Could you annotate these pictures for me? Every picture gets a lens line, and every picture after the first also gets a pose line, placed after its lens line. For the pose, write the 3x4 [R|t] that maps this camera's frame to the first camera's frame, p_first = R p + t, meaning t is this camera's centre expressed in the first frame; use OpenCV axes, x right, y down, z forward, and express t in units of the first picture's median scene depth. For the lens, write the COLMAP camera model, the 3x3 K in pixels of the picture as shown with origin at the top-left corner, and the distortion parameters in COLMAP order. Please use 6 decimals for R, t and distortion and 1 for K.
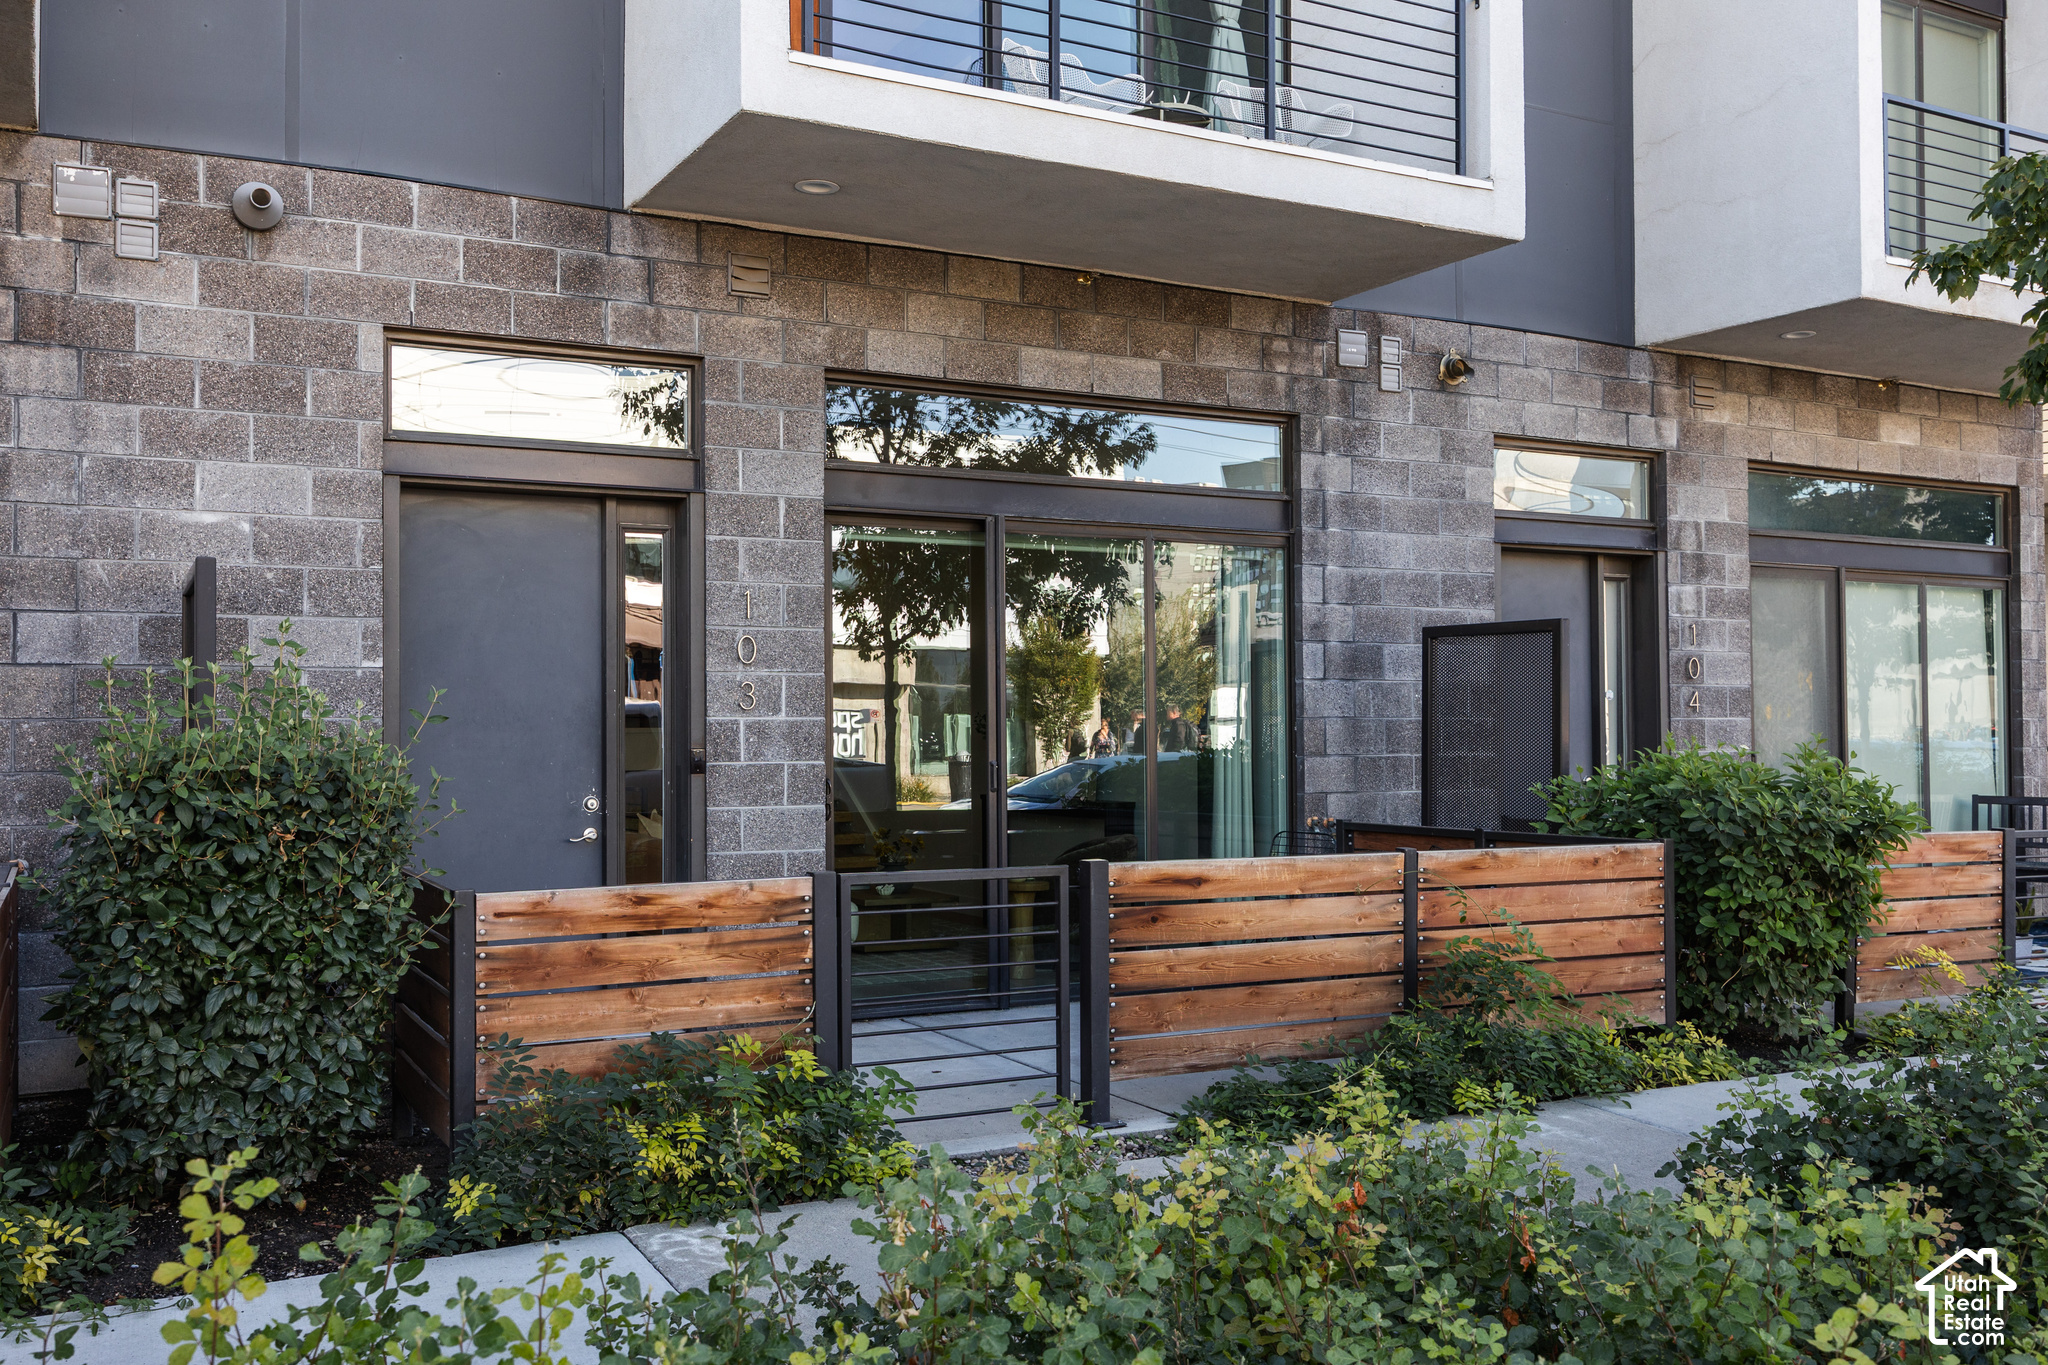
lens RADIAL K [[1860.7, 0, 1023.4], [0, 1860.7, 687.5], [0, 0, 1]] dist [0.000868, 0.000400]
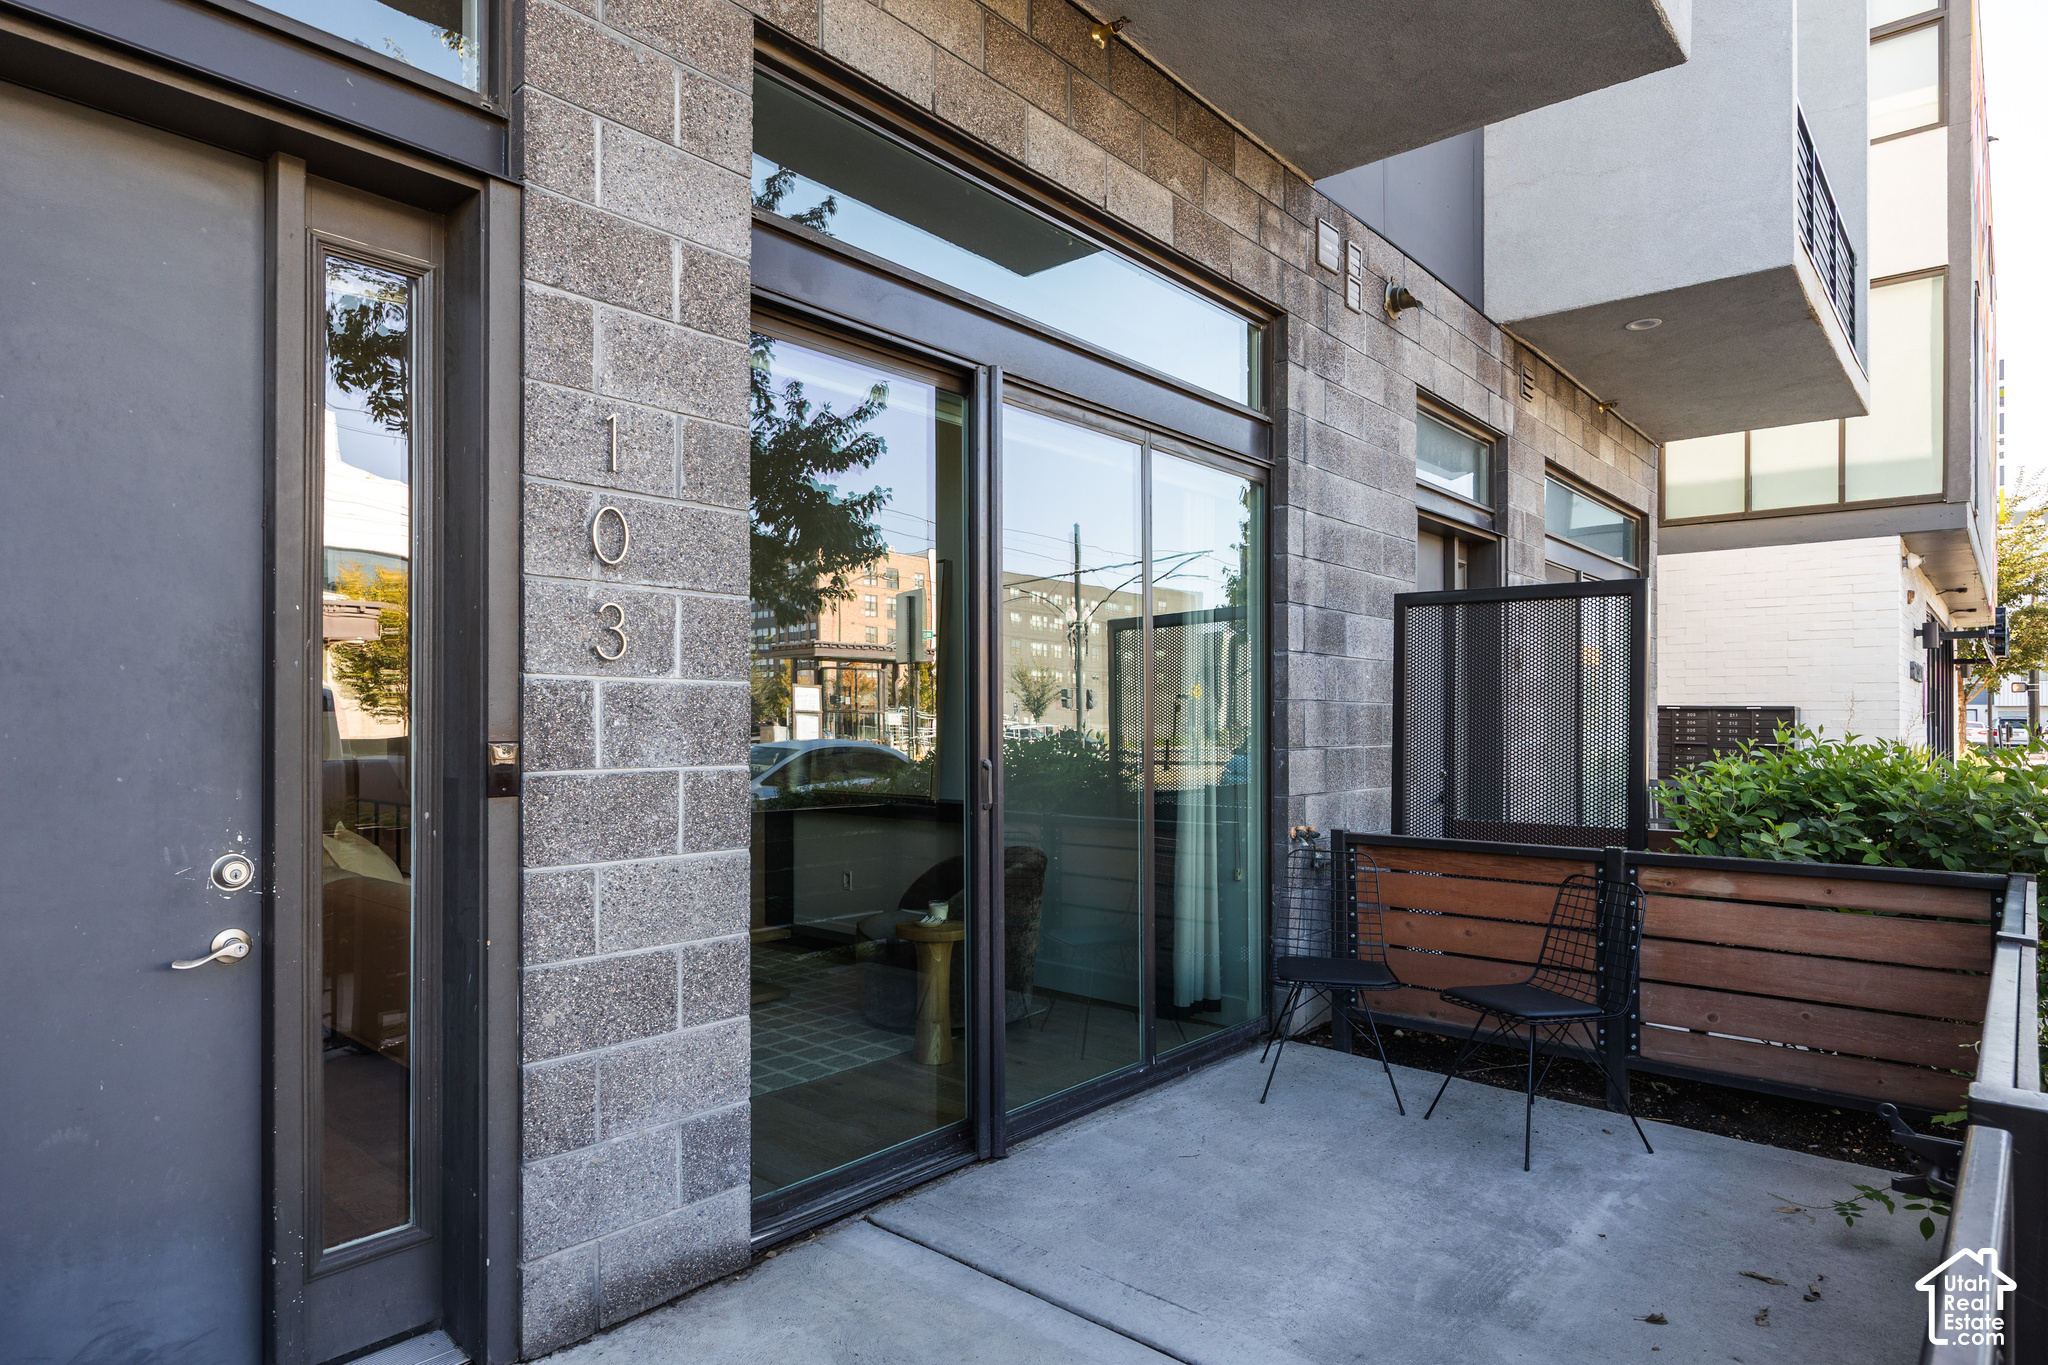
lens RADIAL K [[1167.2, 0, 985.7], [0, 1167.2, 713.0], [0, 0, 1]] dist [-0.001330, 0.000210]
pose [[0.945330, 0.009596, 0.325974, -0.151947], [-0.014893, 0.999794, 0.013759, 0.019561], [-0.325775, -0.017861, 0.945279, 0.670384]]
